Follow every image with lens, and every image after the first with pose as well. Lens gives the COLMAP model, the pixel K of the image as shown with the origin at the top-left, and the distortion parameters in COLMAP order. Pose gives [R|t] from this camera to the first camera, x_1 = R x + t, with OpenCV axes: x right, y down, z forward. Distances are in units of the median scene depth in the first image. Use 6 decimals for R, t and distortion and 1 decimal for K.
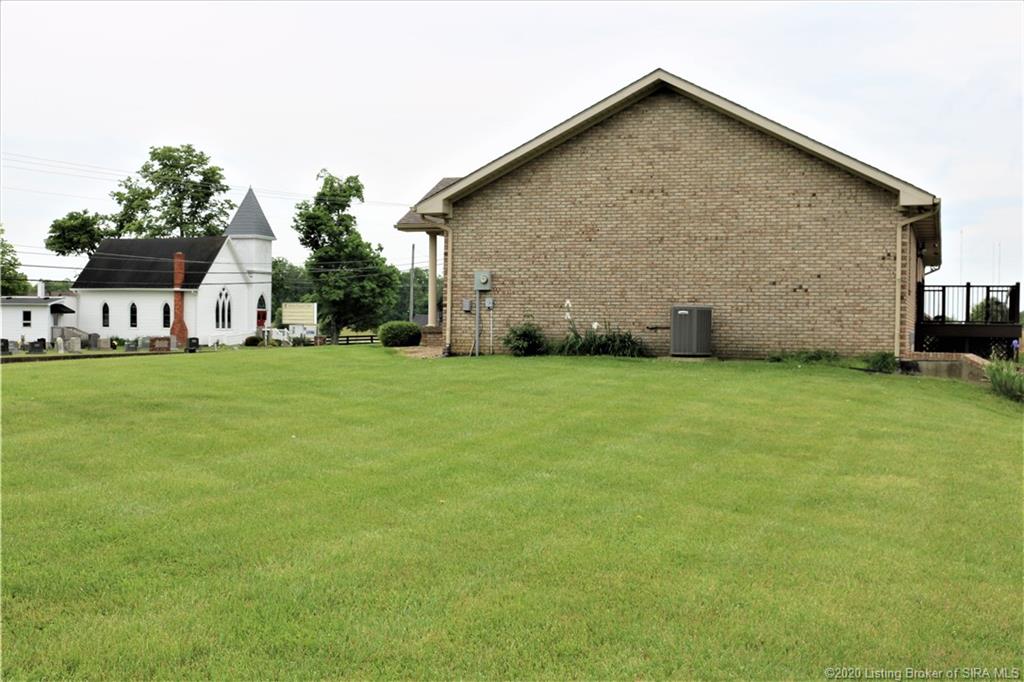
lens RADIAL K [[1220.5, 0, 512.0], [0, 1220.5, 341.0], [0, 0, 1]] dist [-0.005437, -0.011812]
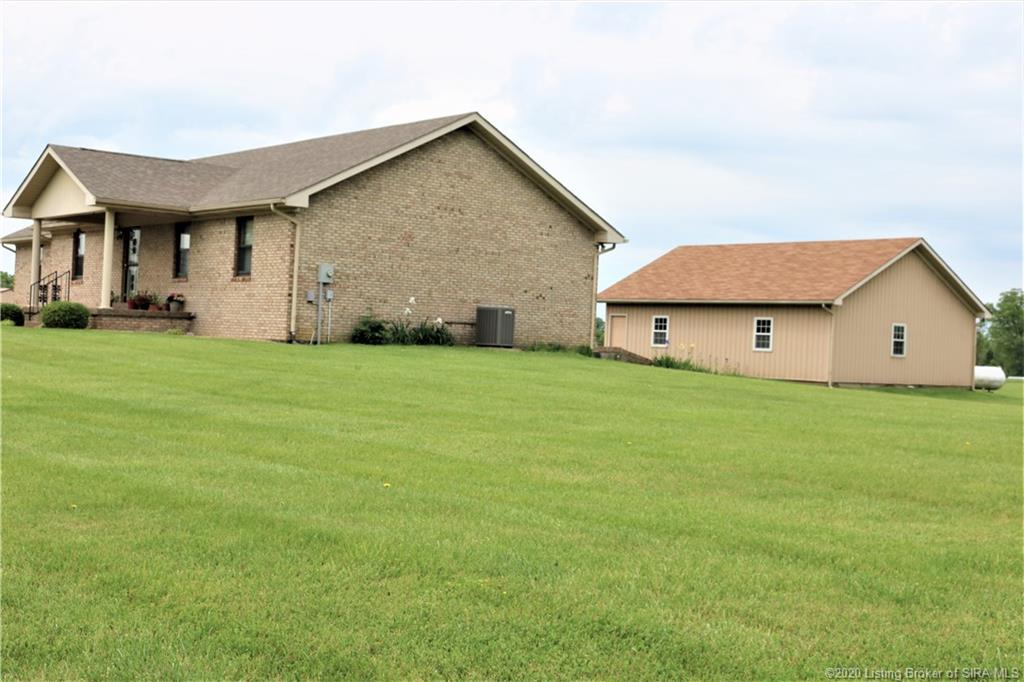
lens RADIAL K [[1220.5, 0, 512.0], [0, 1220.5, 341.0], [0, 0, 1]] dist [-0.005437, -0.011812]
pose [[0.580618, 0.013662, 0.814062, -0.828499], [-0.027940, 0.999605, 0.003152, 0.001728], [-0.813697, -0.024575, 0.580770, 0.246608]]
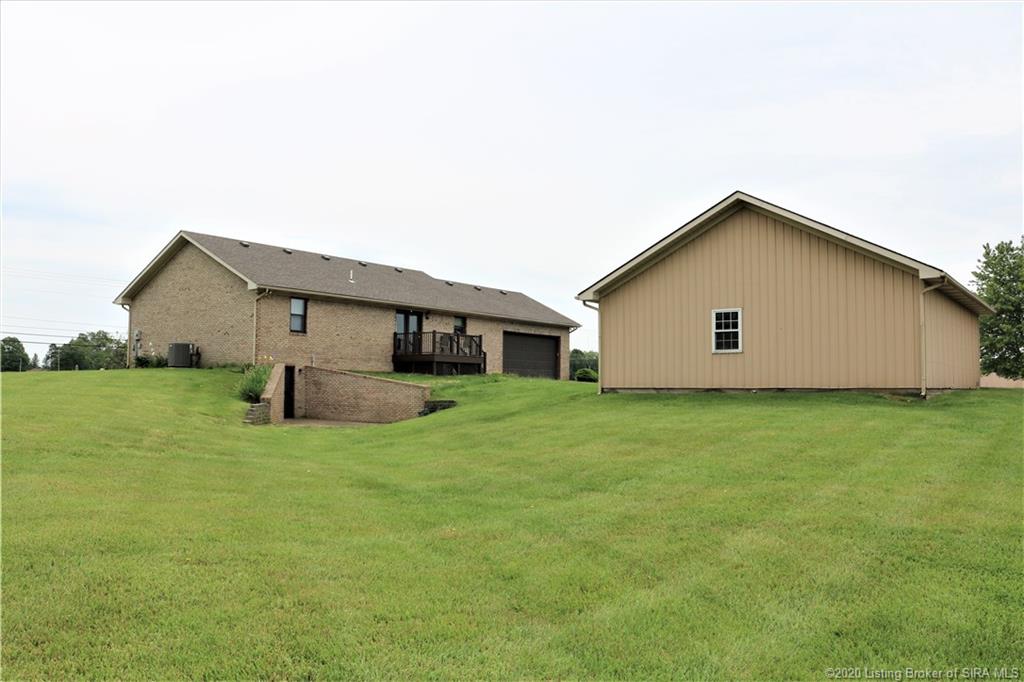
lens RADIAL K [[912.3, 0, 509.8], [0, 912.3, 323.0], [0, 0, 1]] dist [-0.112131, 0.091575]
pose [[0.929771, -0.037062, -0.366268, 1.182054], [0.006079, 0.996329, -0.085386, 0.068853], [0.368089, 0.077163, 0.926583, -0.212359]]
